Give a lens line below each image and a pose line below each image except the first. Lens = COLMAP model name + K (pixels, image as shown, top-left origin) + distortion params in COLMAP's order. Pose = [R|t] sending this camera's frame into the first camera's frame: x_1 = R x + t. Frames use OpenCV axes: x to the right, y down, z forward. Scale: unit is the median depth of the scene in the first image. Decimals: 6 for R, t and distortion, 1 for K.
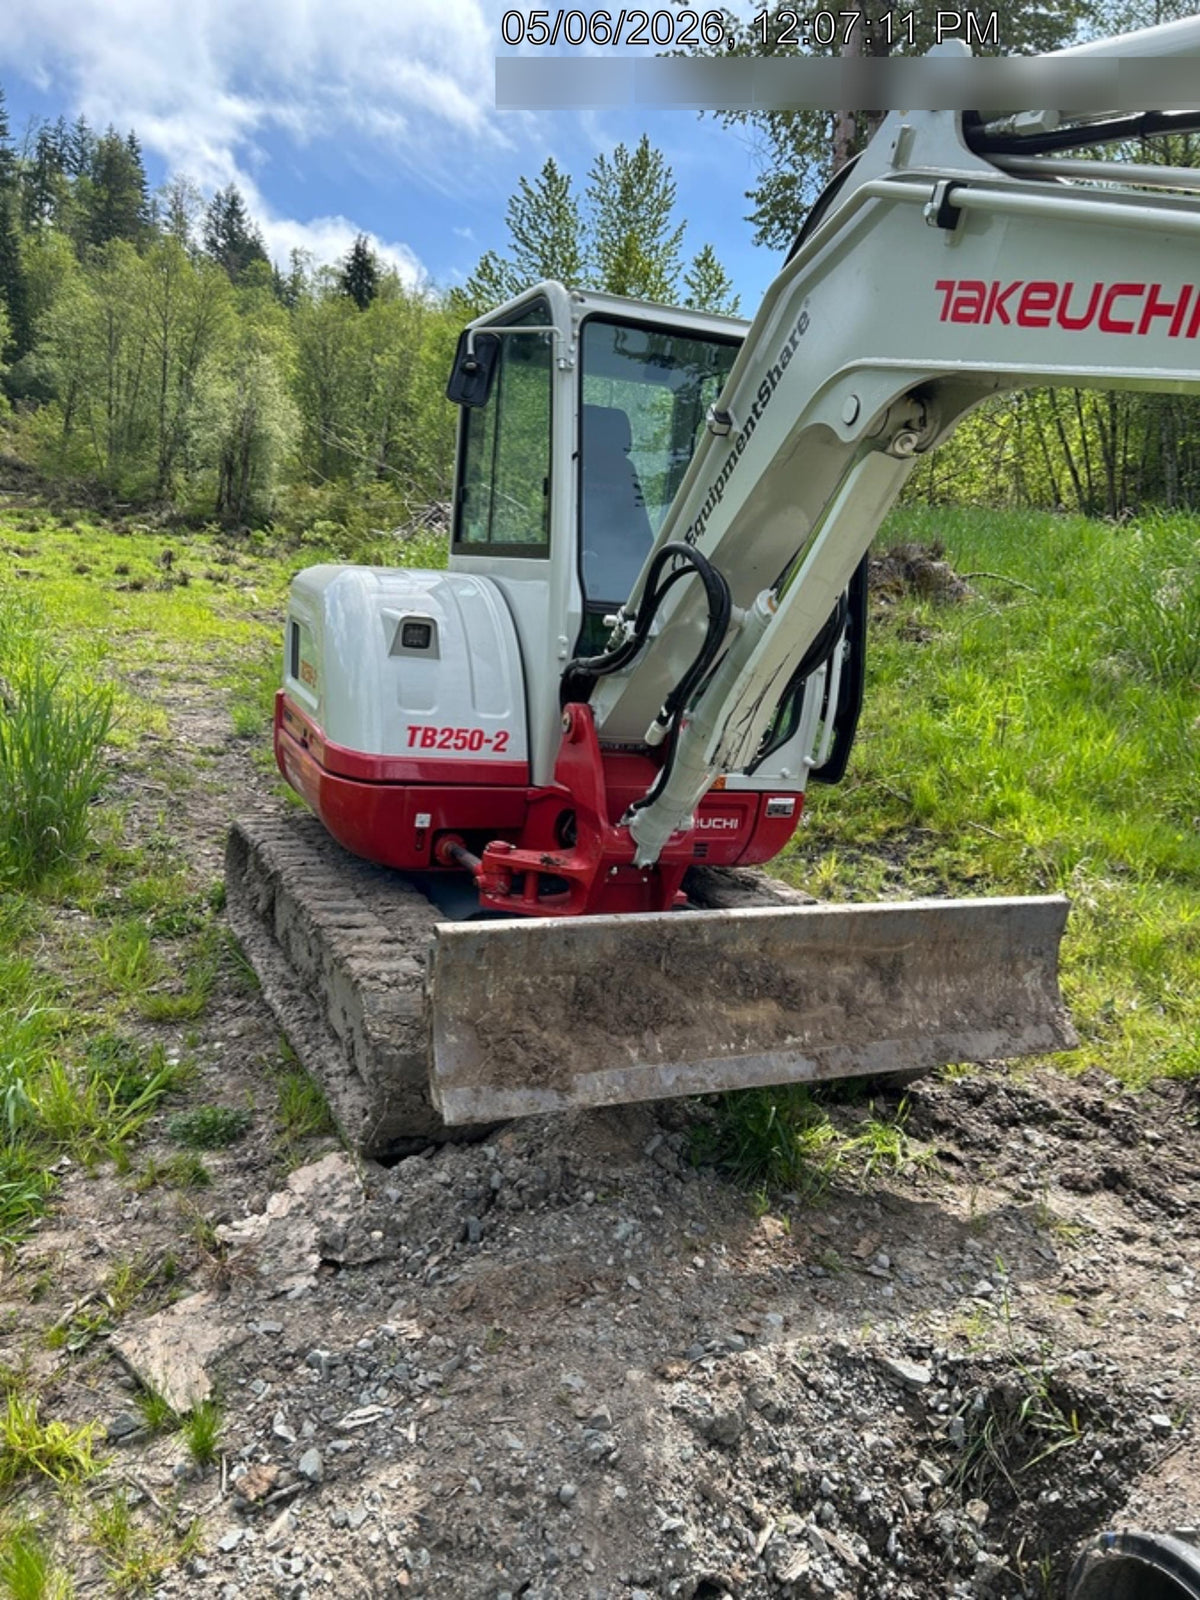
lens RADIAL K [[1208.1, 0, 598.8], [0, 1208.1, 793.5], [0, 0, 1]] dist [0.056612, -0.063839]
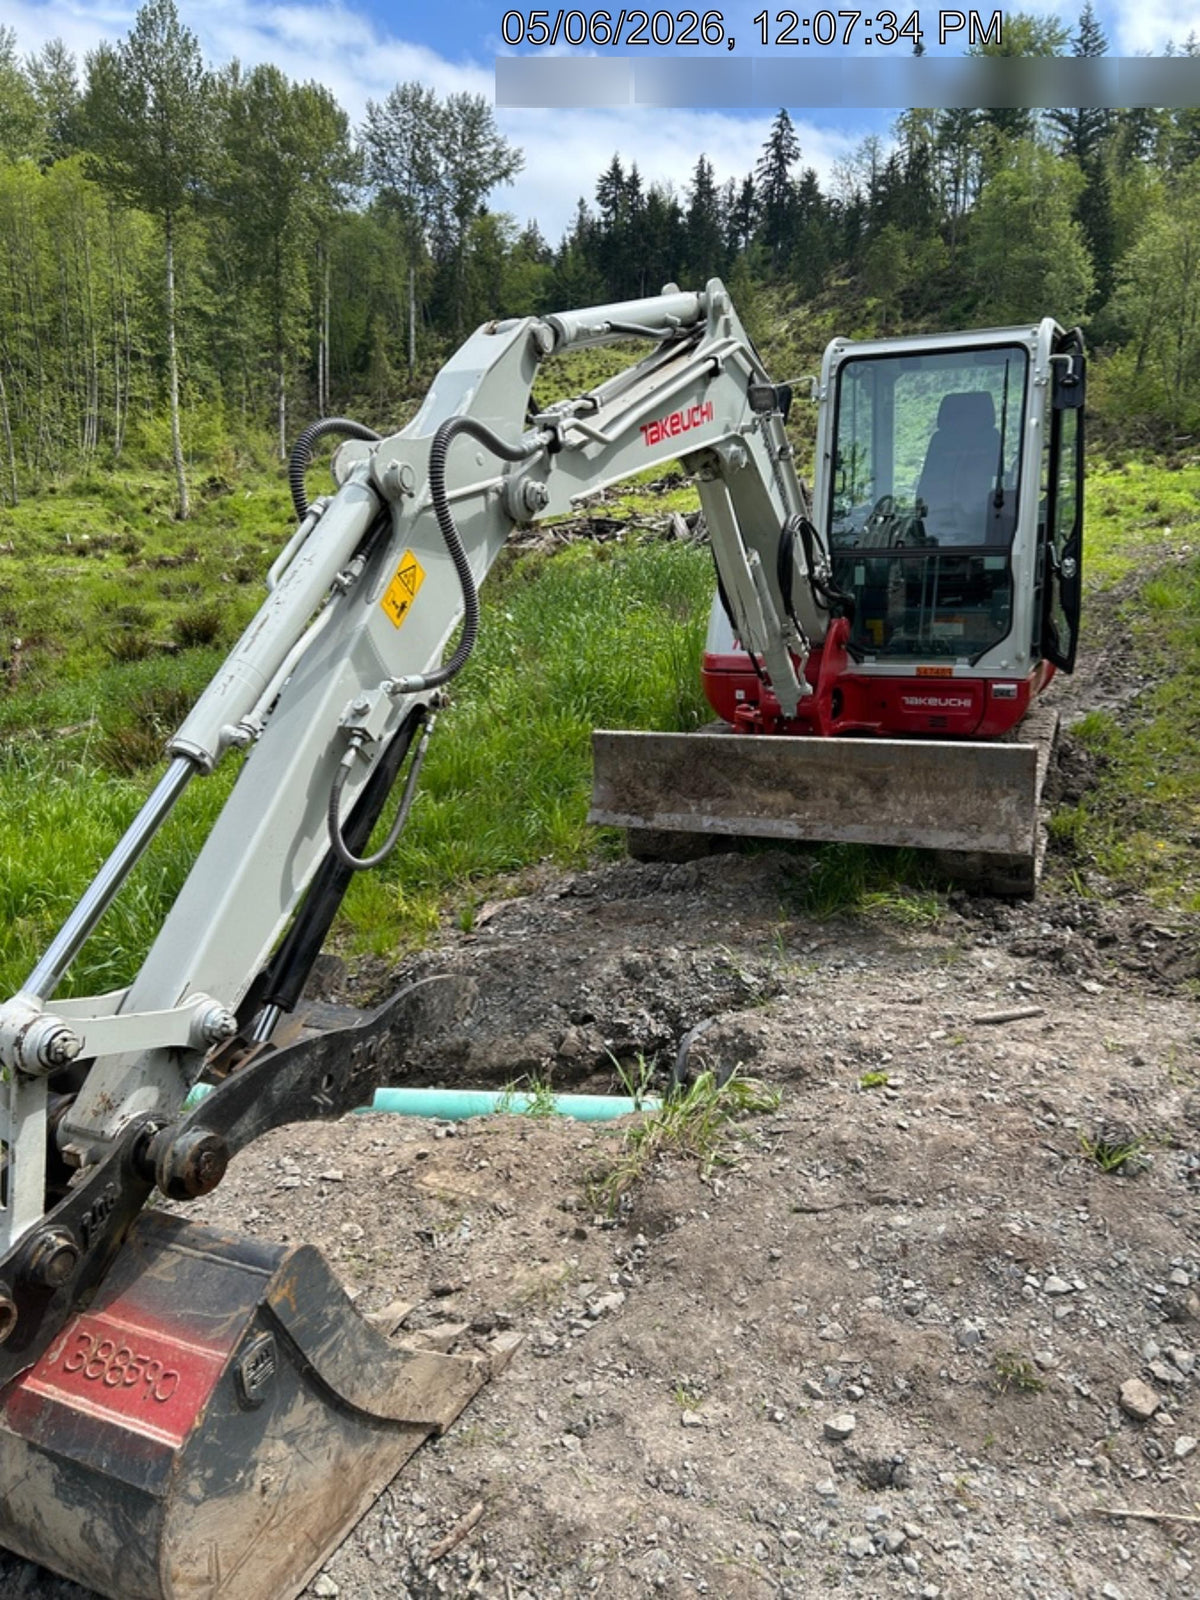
lens RADIAL K [[1208.1, 0, 603.6], [0, 1208.1, 786.8], [0, 0, 1]] dist [0.056612, -0.063839]
pose [[0.671821, 0.062687, -0.738056, 0.943217], [-0.030892, 0.997917, 0.056638, 0.060514], [0.740069, -0.015250, 0.672358, -0.244990]]
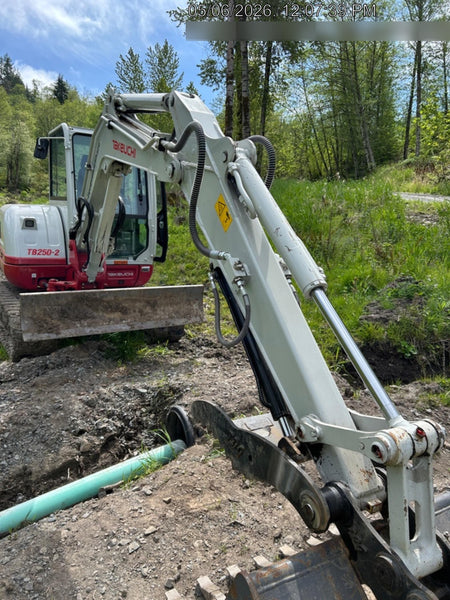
lens RADIAL K [[453.0, 0, 231.7], [0, 453.0, 290.3], [0, 0, 1]] dist [0.056612, -0.063839]
pose [[0.989057, -0.054734, 0.137008, 0.240848], [0.053339, 0.998481, 0.013835, 0.077614], [-0.137557, -0.006375, 0.990473, -0.407912]]
